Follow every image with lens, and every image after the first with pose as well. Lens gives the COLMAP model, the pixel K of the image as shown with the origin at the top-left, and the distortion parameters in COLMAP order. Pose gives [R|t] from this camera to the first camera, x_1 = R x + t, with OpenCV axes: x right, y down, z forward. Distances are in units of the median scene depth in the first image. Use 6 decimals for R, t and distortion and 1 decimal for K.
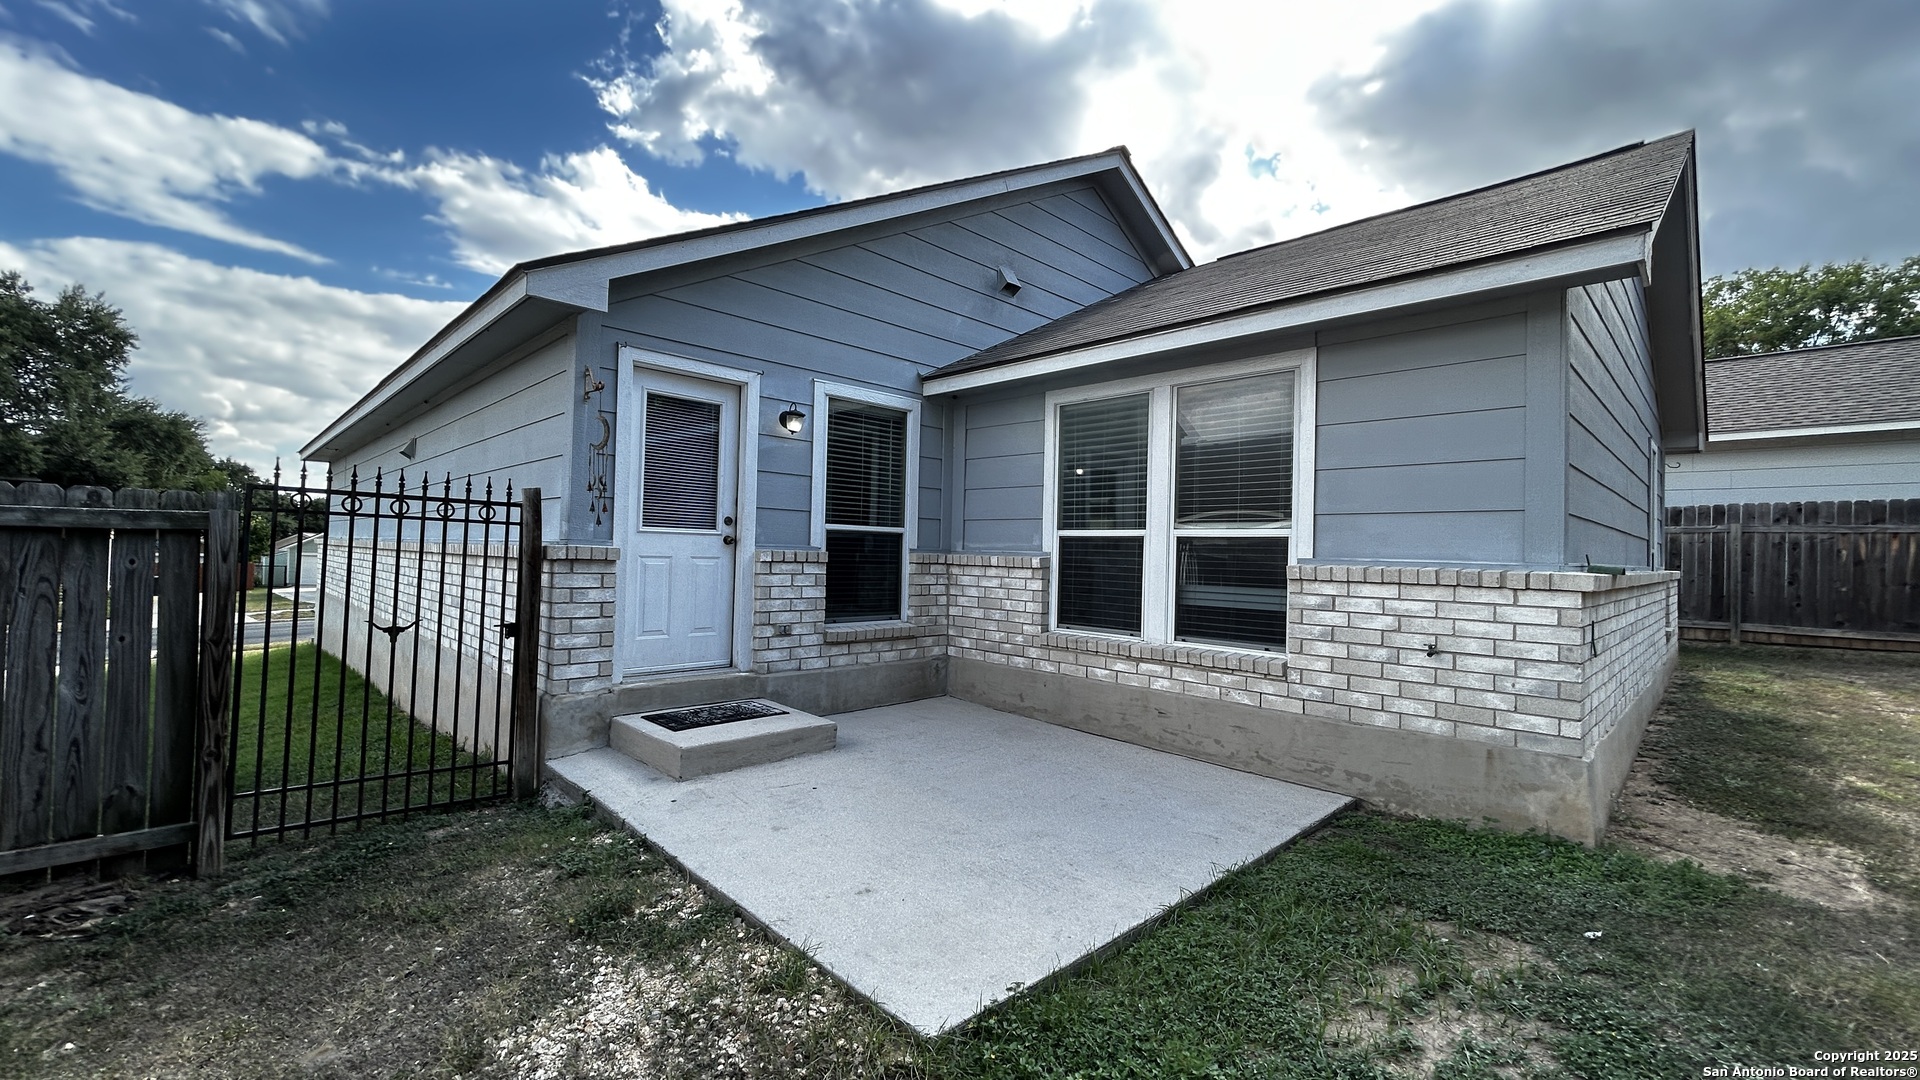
lens RADIAL K [[772.8, 0, 965.2], [0, 772.8, 531.5], [0, 0, 1]] dist [-0.000823, 0.000286]
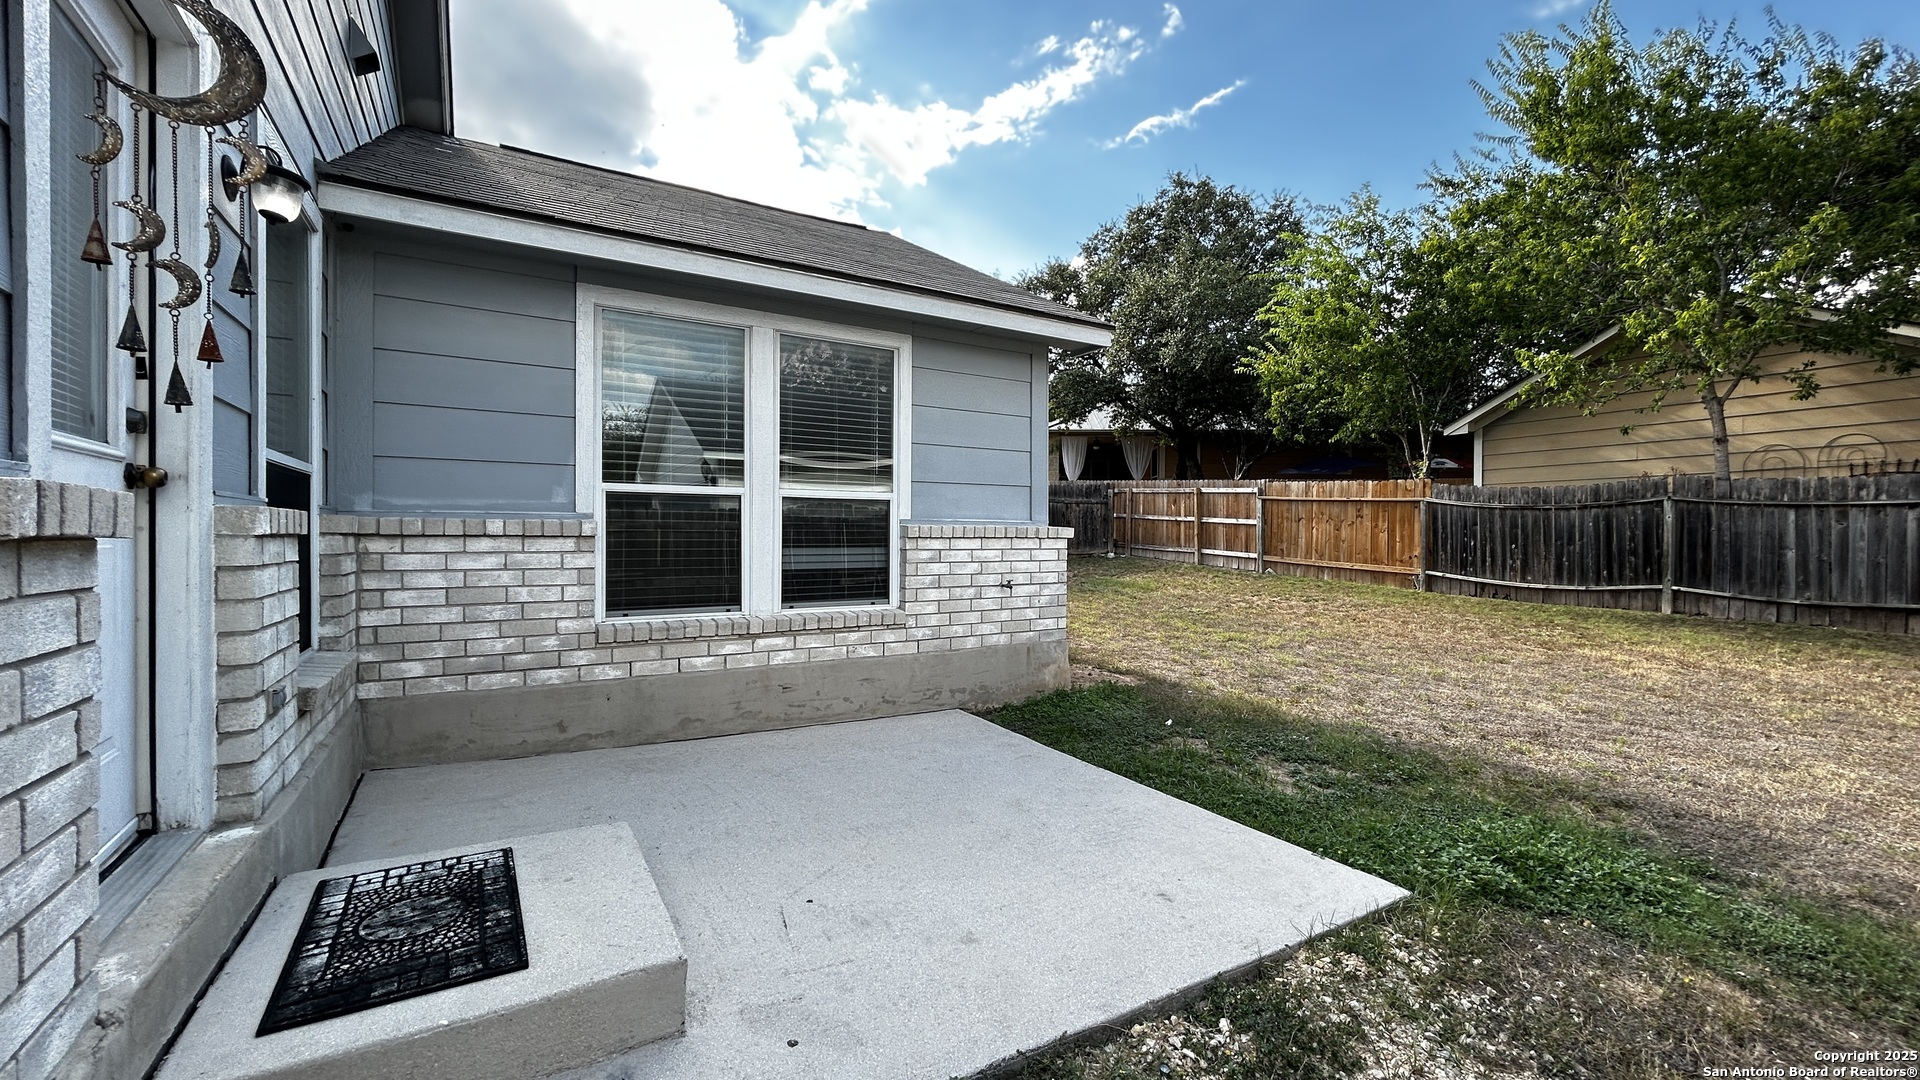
lens RADIAL K [[772.8, 0, 962.5], [0, 772.8, 537.1], [0, 0, 1]] dist [-0.000823, 0.000286]
pose [[0.227642, -0.028447, 0.973329, -0.626337], [-0.026491, 0.999022, 0.035393, 0.017959], [-0.973385, -0.033841, 0.226666, 0.630289]]
